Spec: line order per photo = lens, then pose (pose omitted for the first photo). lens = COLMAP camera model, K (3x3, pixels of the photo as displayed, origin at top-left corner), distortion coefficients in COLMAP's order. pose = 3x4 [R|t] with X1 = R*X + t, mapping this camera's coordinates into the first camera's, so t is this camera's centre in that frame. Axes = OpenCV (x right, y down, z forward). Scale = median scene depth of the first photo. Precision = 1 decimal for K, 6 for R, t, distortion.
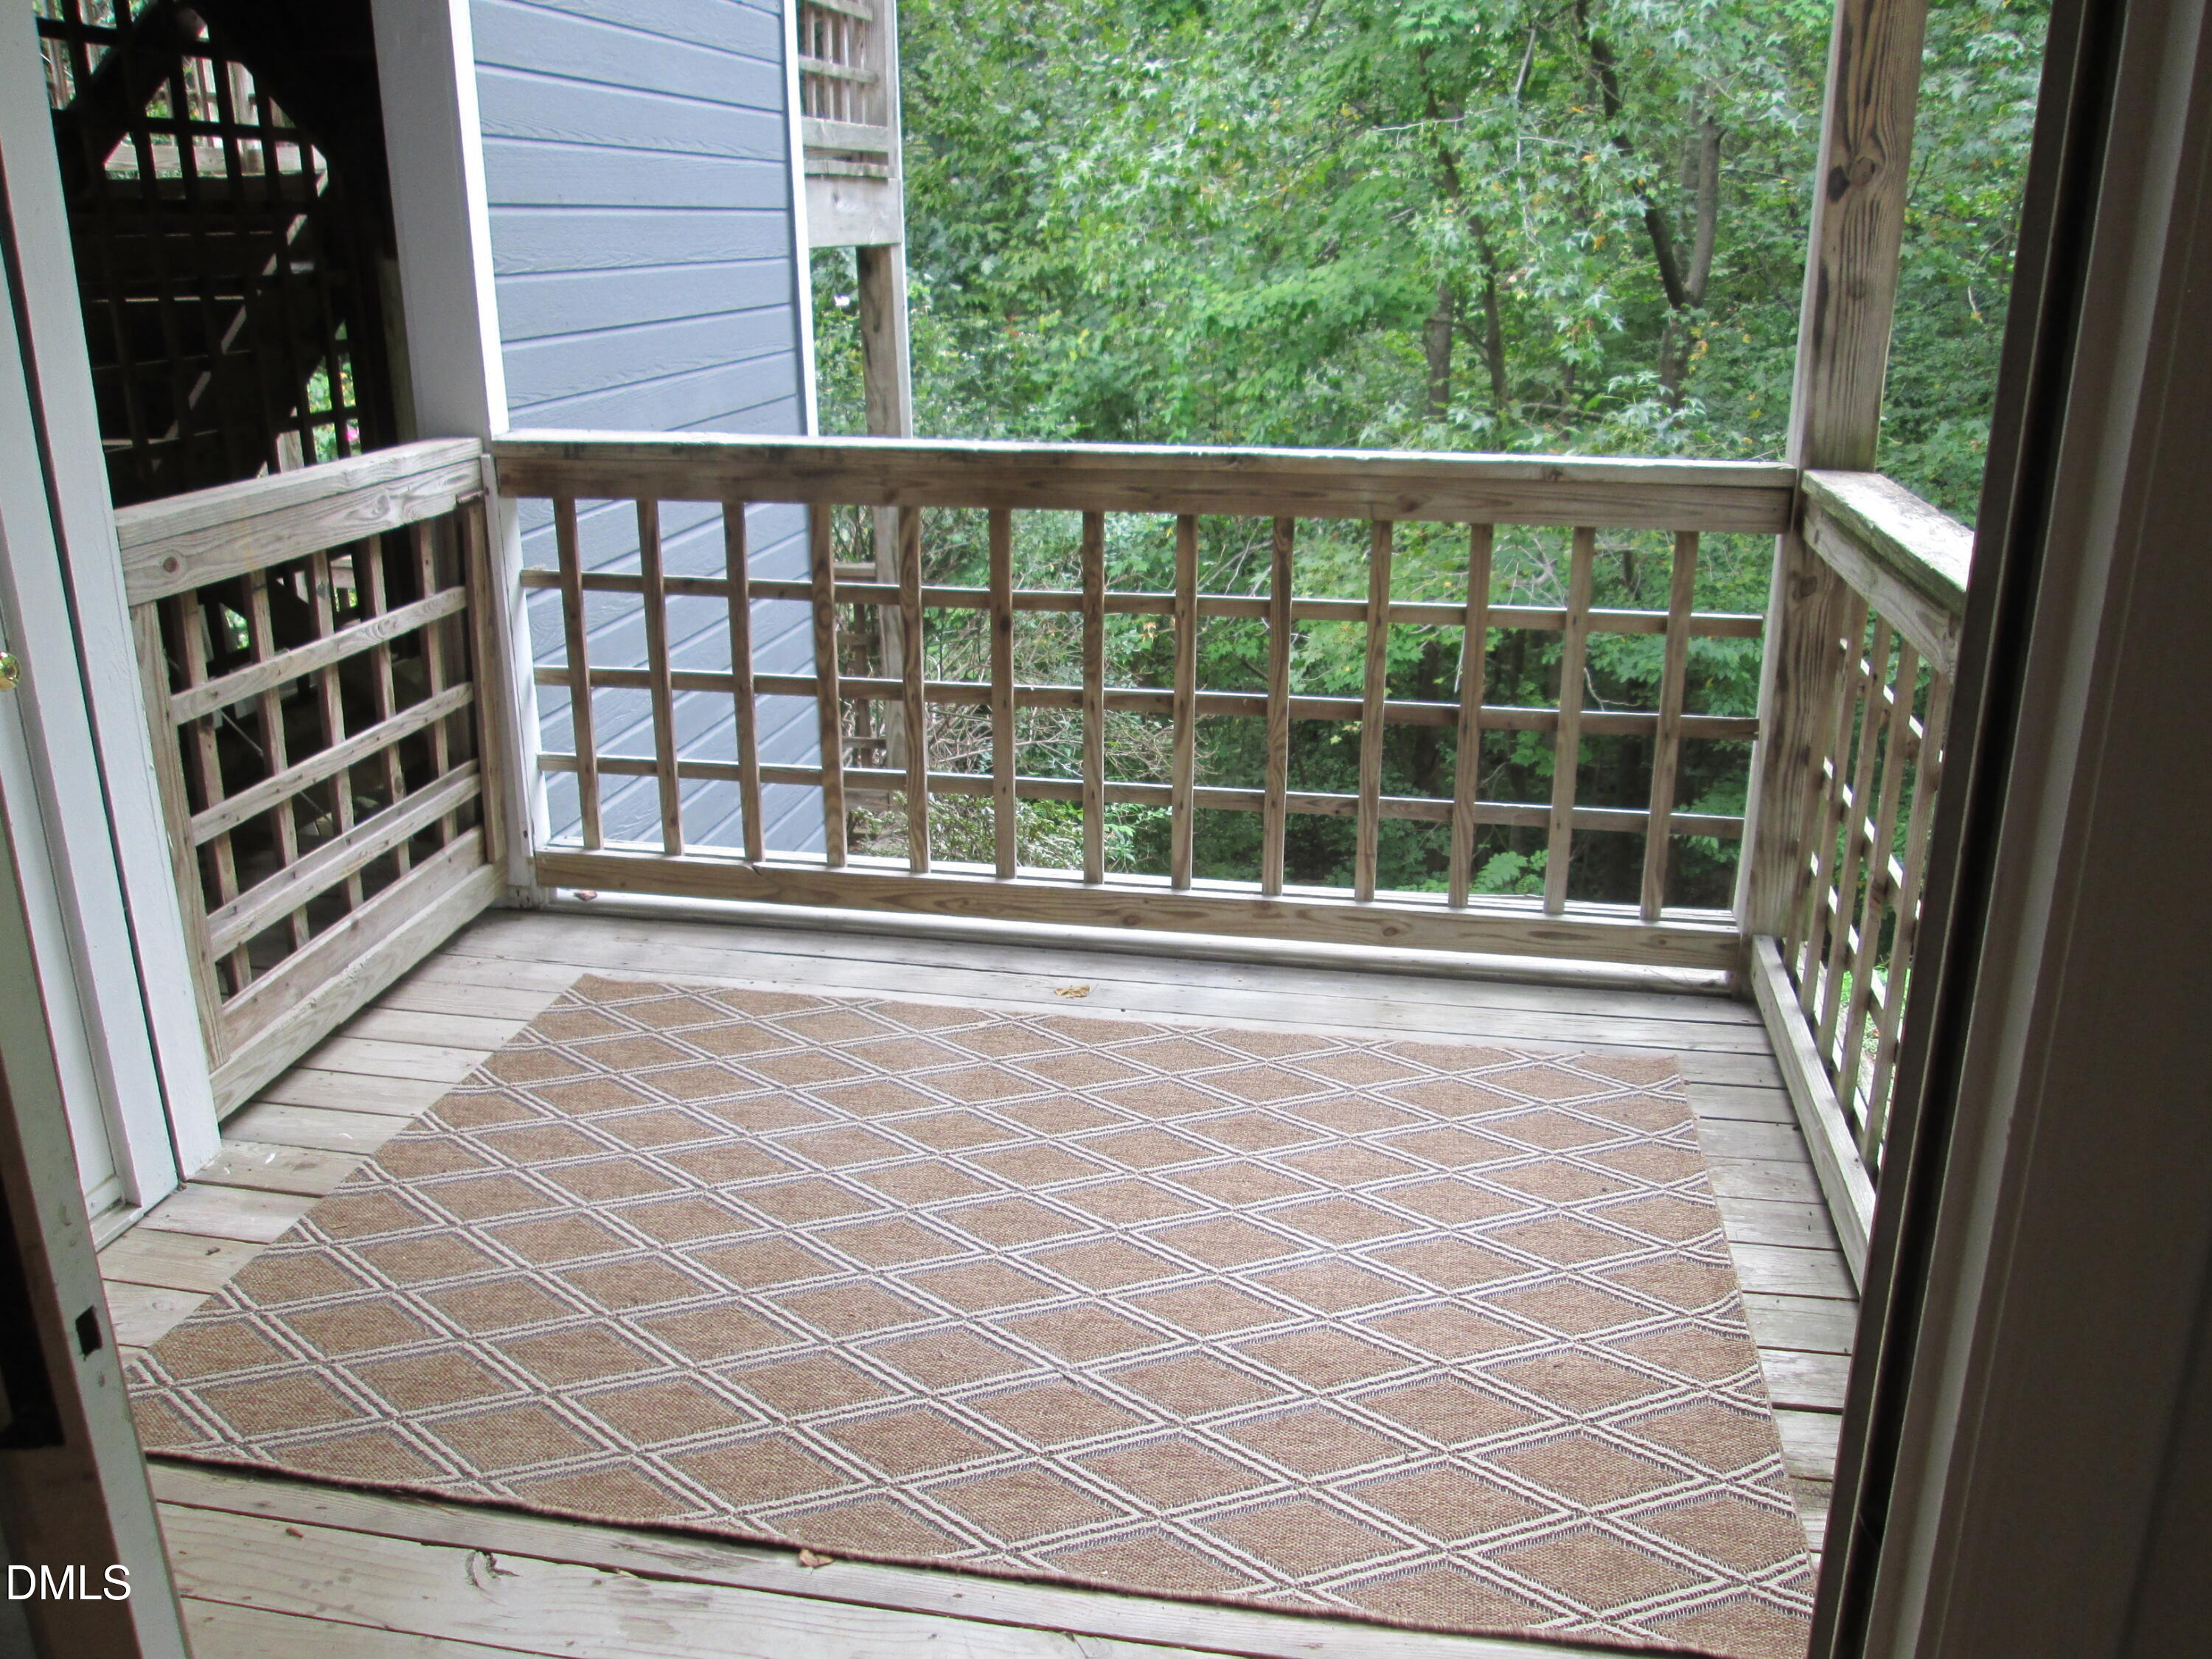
lens RADIAL K [[1818.9, 0, 1107.6], [0, 1818.9, 832.5], [0, 0, 1]] dist [-0.054392, 0.015961]
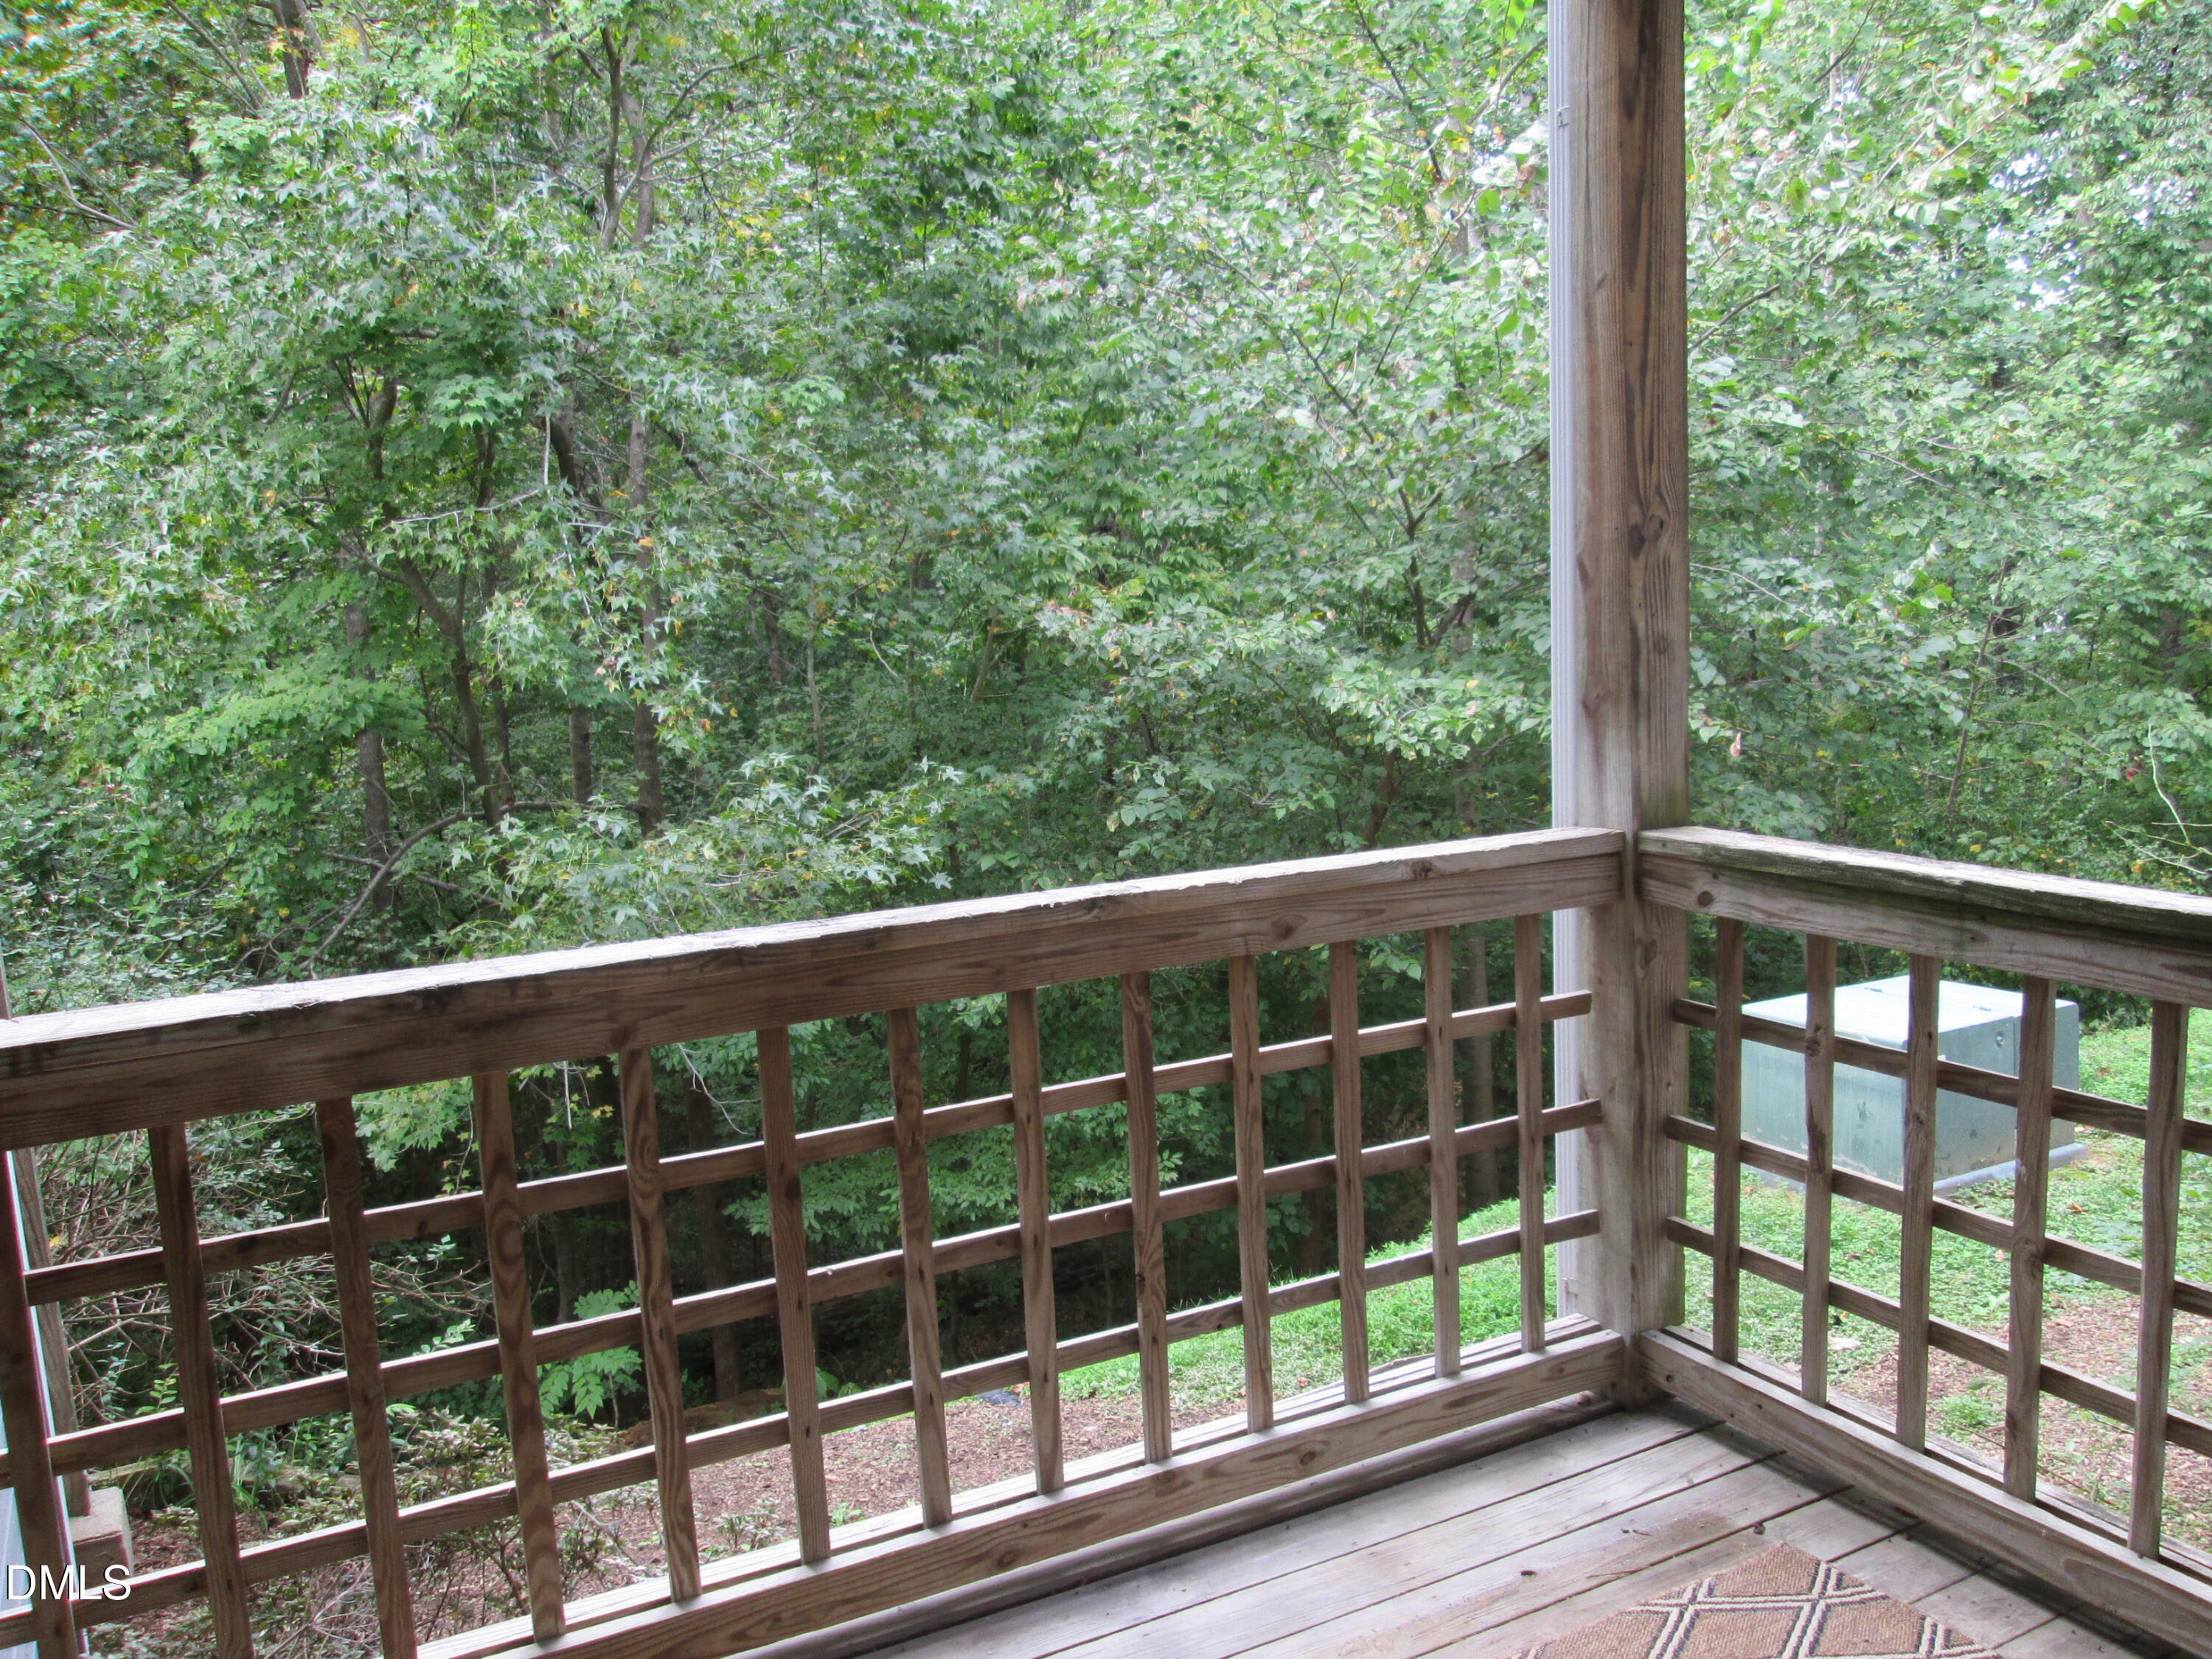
lens RADIAL K [[1818.9, 0, 1091.0], [0, 1818.9, 827.6], [0, 0, 1]] dist [-0.054392, 0.015961]
pose [[0.783363, -0.117909, 0.610279, -0.151765], [0.241285, 0.962532, -0.123751, -0.056077], [-0.572821, 0.244193, 0.782461, 0.157184]]
